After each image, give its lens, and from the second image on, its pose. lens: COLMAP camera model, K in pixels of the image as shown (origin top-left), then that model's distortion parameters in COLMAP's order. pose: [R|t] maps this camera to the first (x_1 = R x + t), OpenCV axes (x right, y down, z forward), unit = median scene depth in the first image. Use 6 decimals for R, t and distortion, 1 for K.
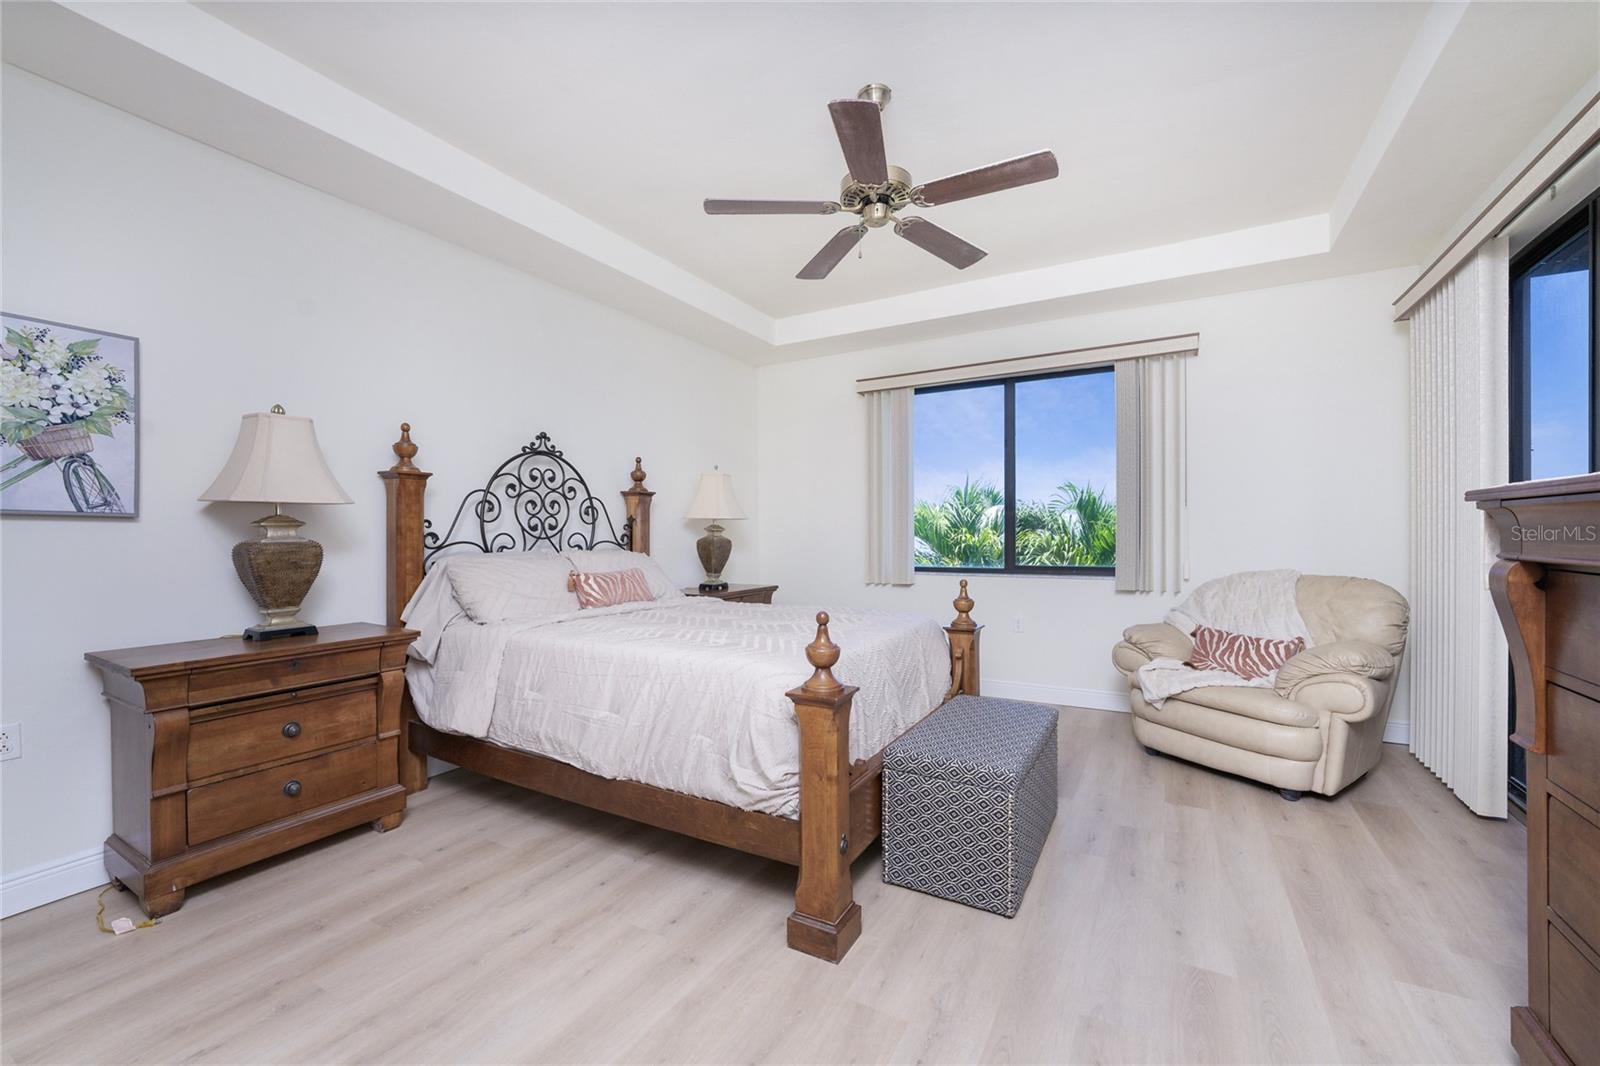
lens RADIAL K [[655.0, 0, 798.7], [0, 655.0, 539.3], [0, 0, 1]] dist [-0.011708, 0.001367]
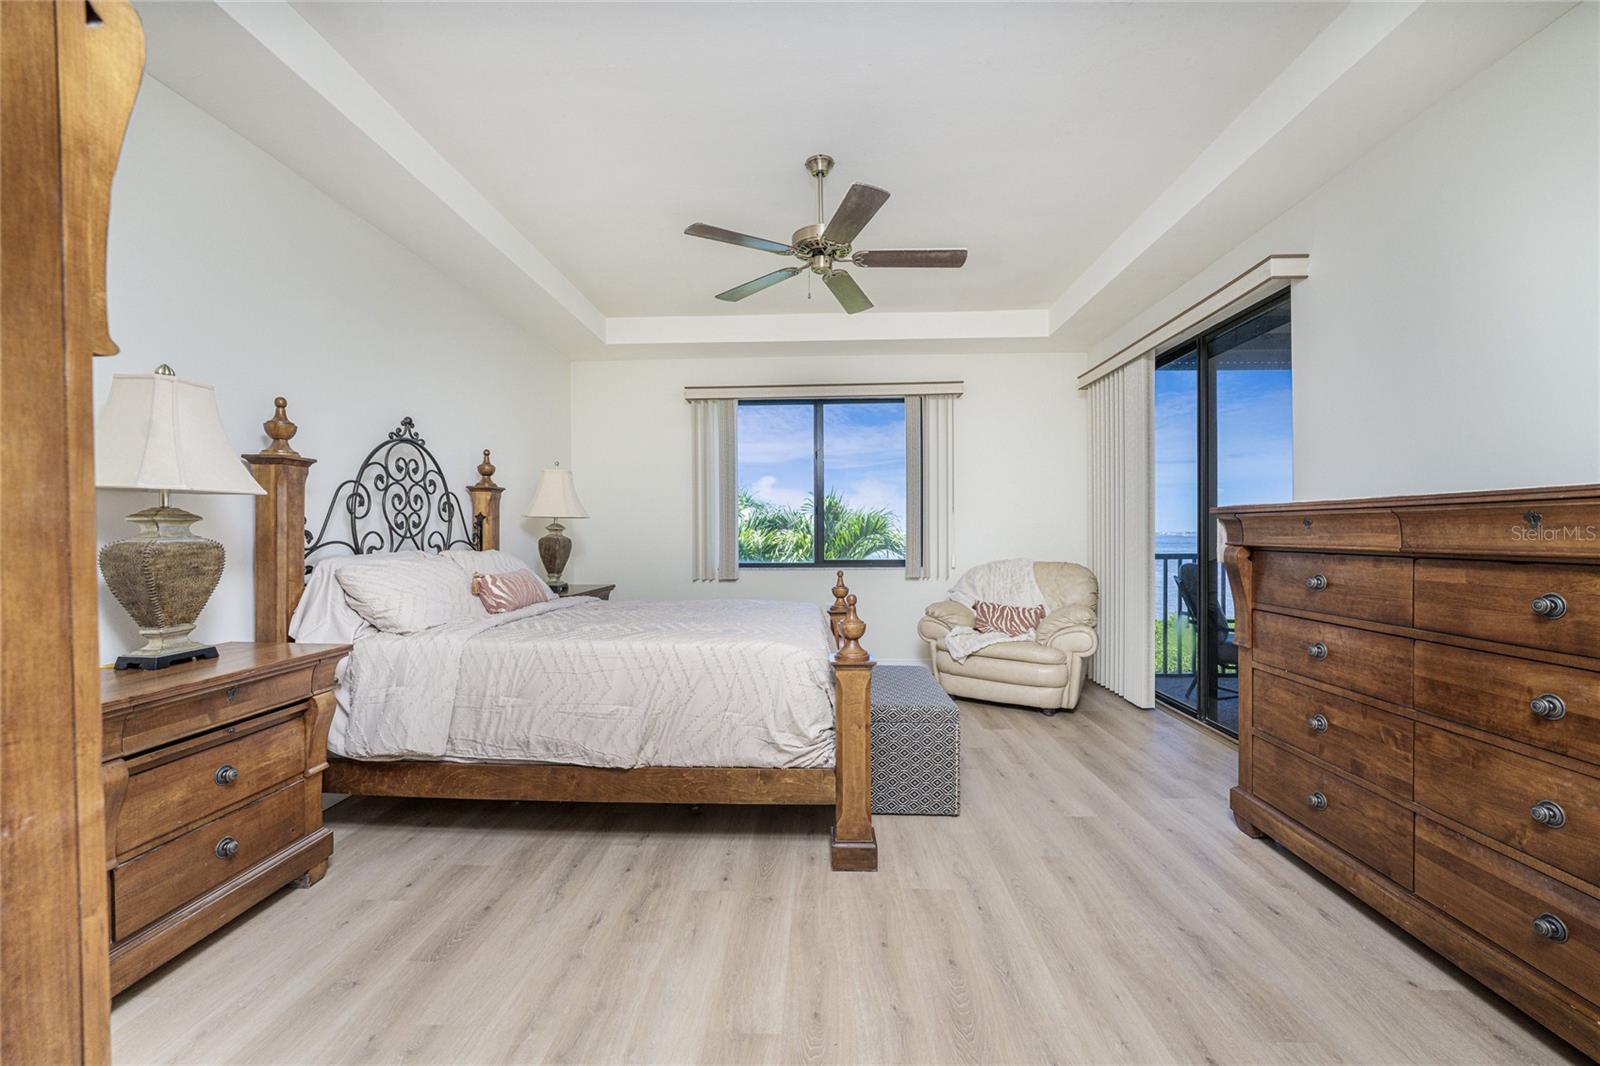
lens RADIAL K [[655.0, 0, 799.9], [0, 655.0, 541.3], [0, 0, 1]] dist [-0.011708, 0.001367]
pose [[0.884779, -0.005680, 0.465976, -0.342785], [0.004519, 0.999983, 0.003608, 0.002981], [-0.465989, -0.001086, 0.884790, -0.026560]]
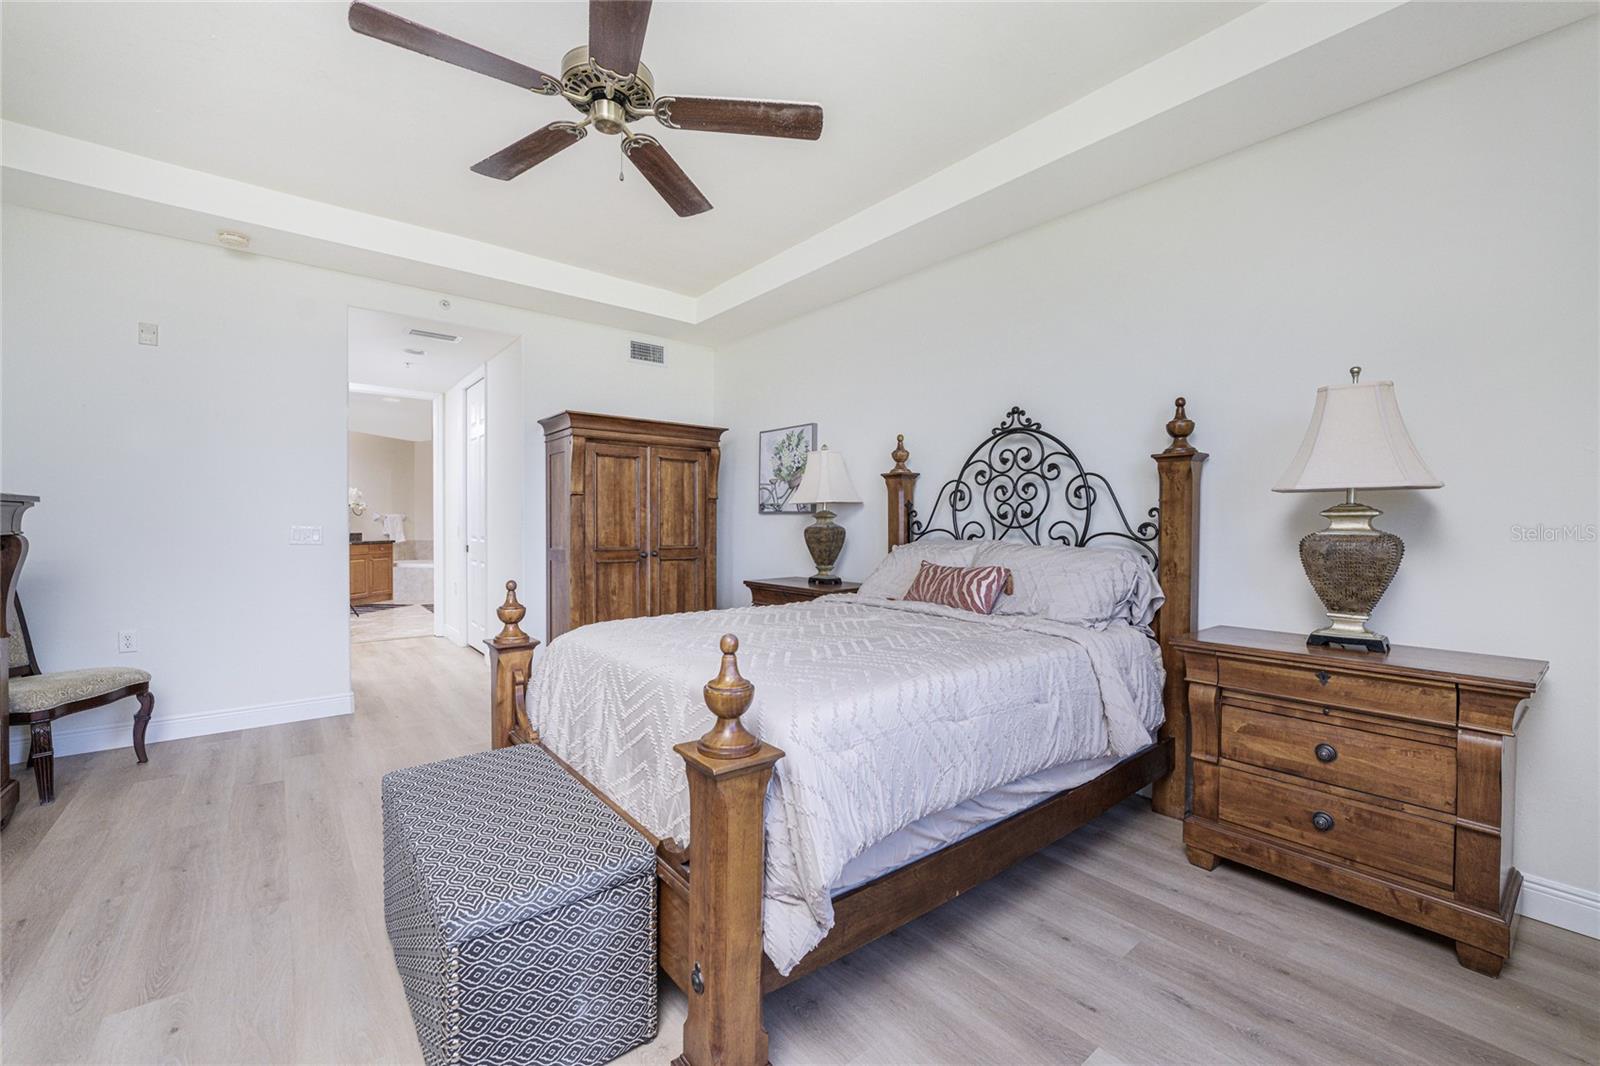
lens RADIAL K [[655.0, 0, 776.0], [0, 655.0, 536.2], [0, 0, 1]] dist [-0.011708, 0.001367]
pose [[-0.386662, 0.008891, -0.922179, 0.561633], [-0.020884, 0.999613, 0.018394, 0.000889], [0.921985, 0.026371, -0.386326, 1.074828]]
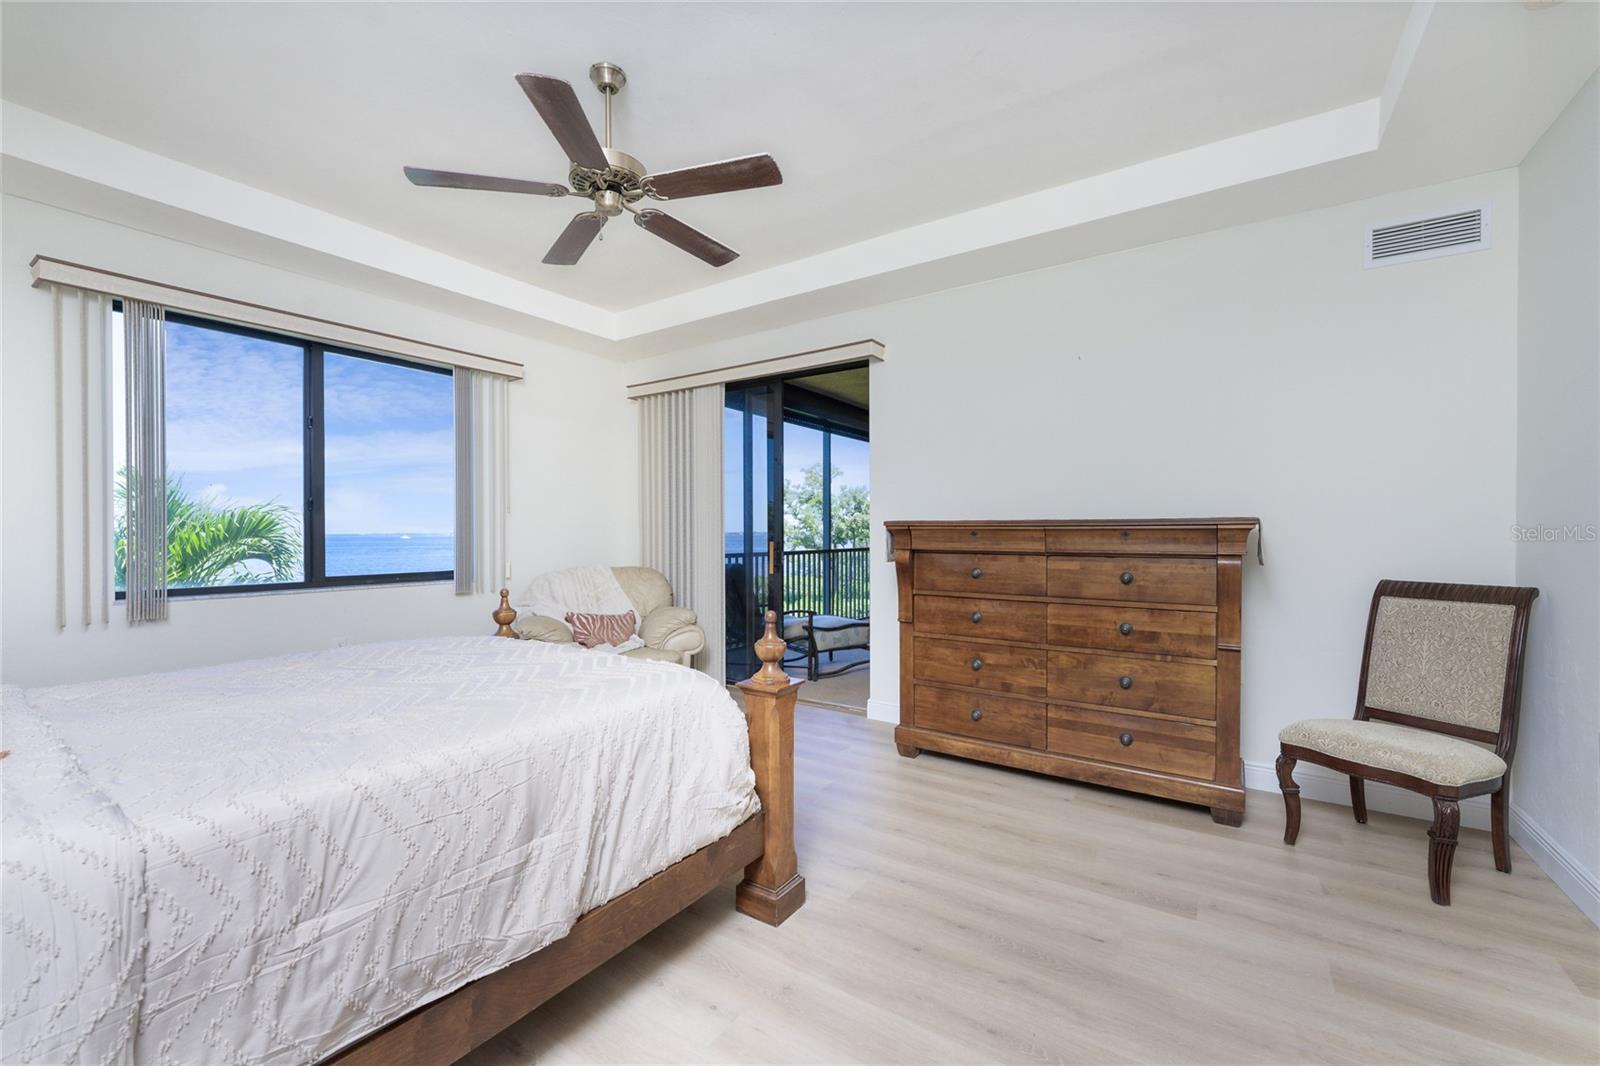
lens RADIAL K [[655.0, 0, 809.4], [0, 655.0, 535.9], [0, 0, 1]] dist [-0.011708, 0.001367]
pose [[0.060074, -0.001183, 0.998193, -0.585603], [0.006835, 0.999976, 0.000774, -0.009782], [-0.998171, 0.006776, 0.060080, 0.474032]]
